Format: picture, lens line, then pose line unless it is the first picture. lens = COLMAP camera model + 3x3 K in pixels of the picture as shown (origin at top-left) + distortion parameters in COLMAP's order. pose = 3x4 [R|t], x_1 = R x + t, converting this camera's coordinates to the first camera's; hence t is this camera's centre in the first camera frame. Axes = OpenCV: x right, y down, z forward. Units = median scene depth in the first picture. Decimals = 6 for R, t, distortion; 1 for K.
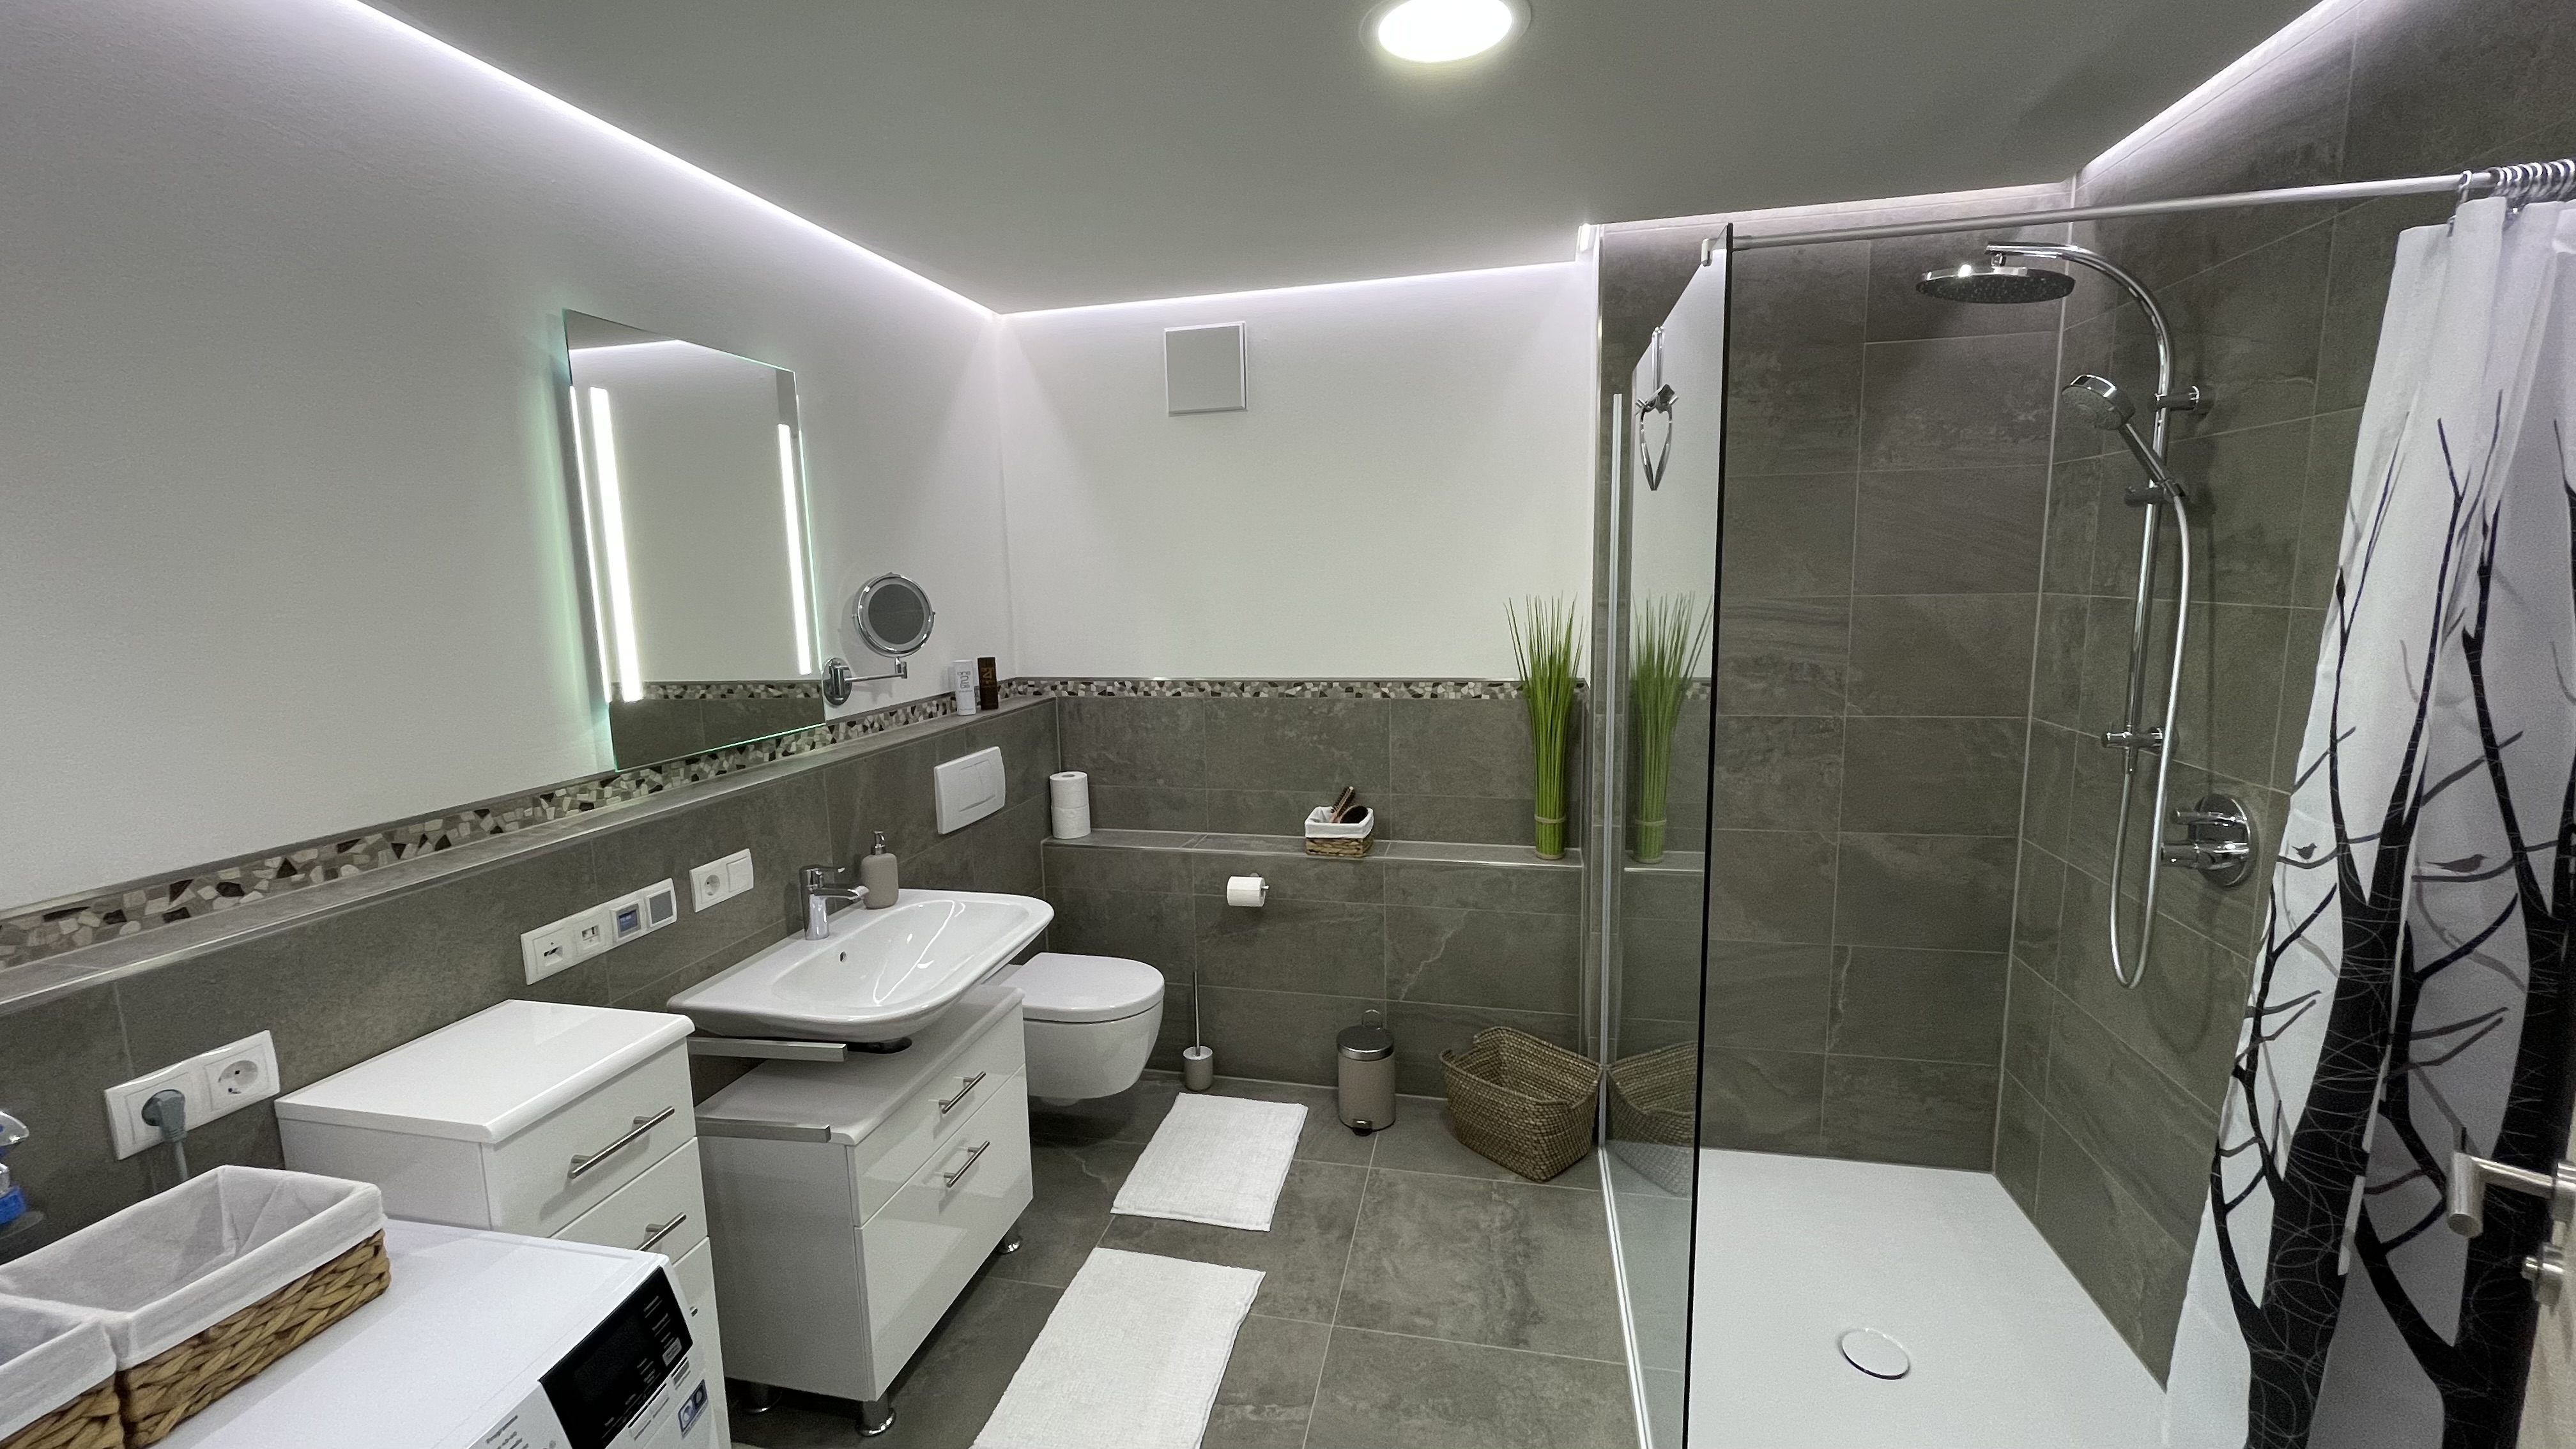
lens RADIAL K [[1039.4, 0, 1288.0], [0, 1039.4, 724.5], [0, 0, 1]] dist [0.002331, -0.000245]
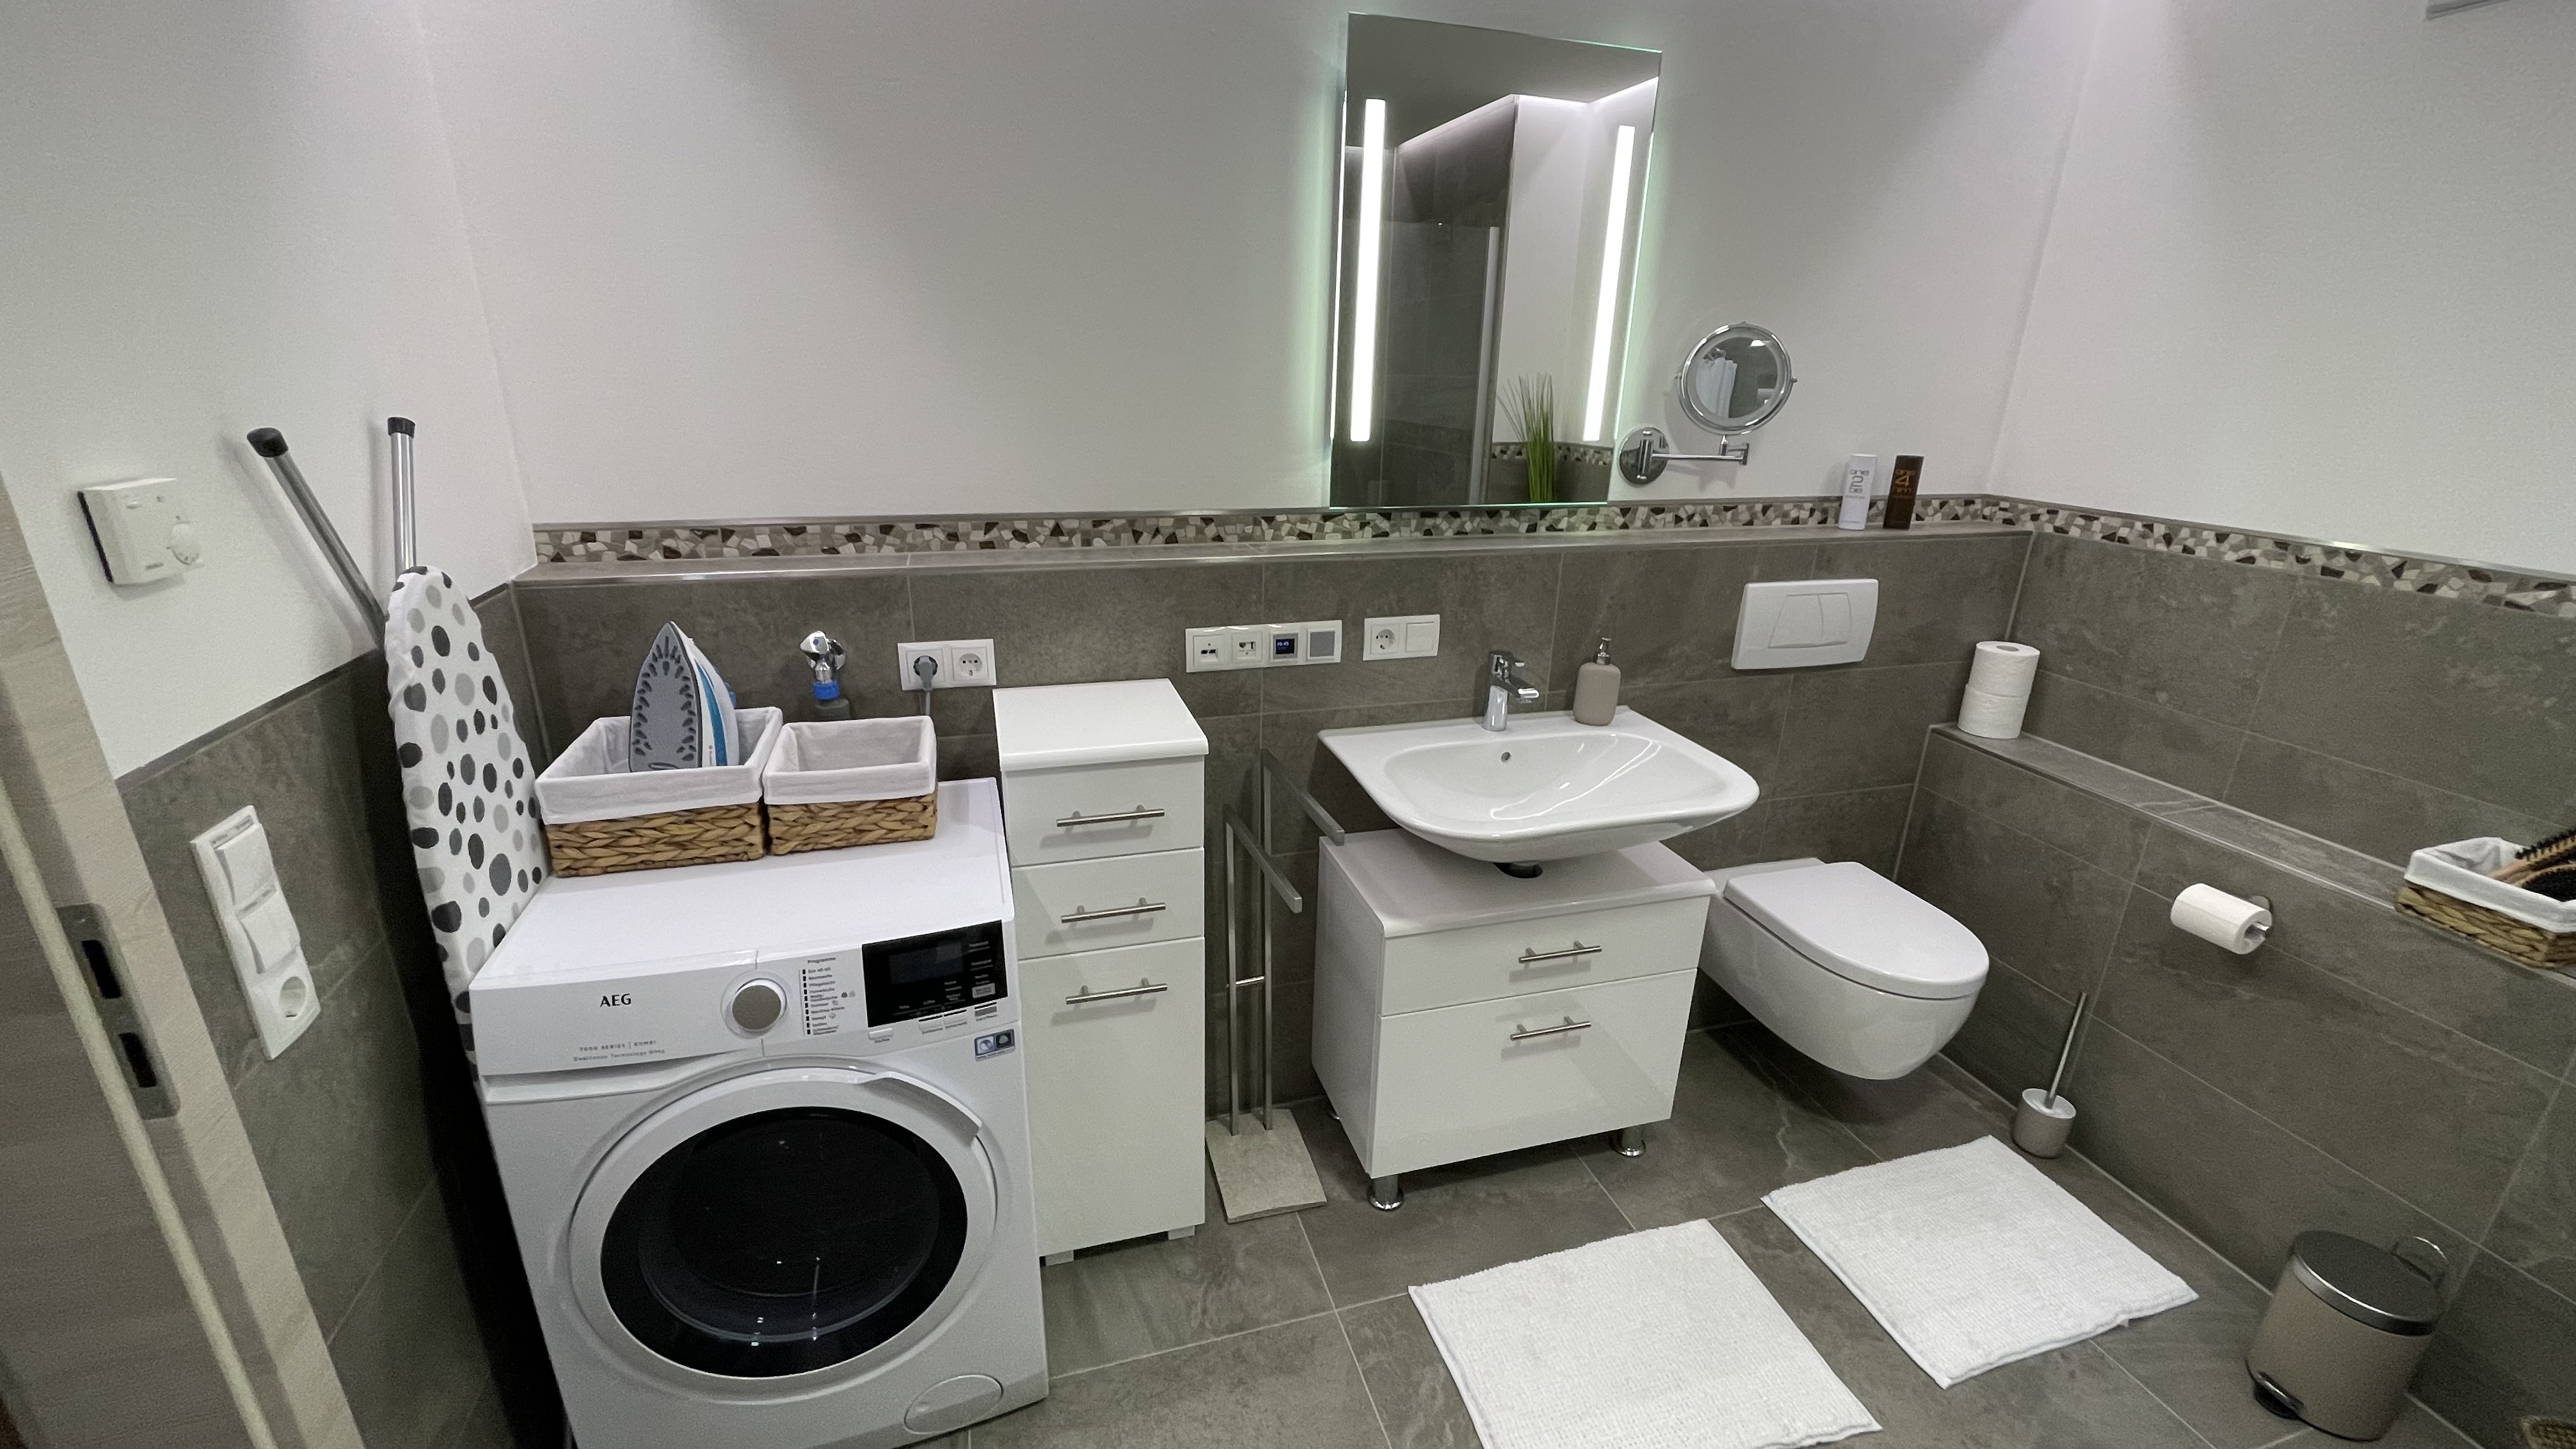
lens RADIAL K [[1039.4, 0, 1288.0], [0, 1039.4, 724.5], [0, 0, 1]] dist [0.002331, -0.000245]
pose [[0.475501, 0.321337, -0.818927, 0.205134], [-0.160298, 0.946964, 0.278502, -0.025972], [0.864988, -0.001155, 0.501792, 0.348170]]
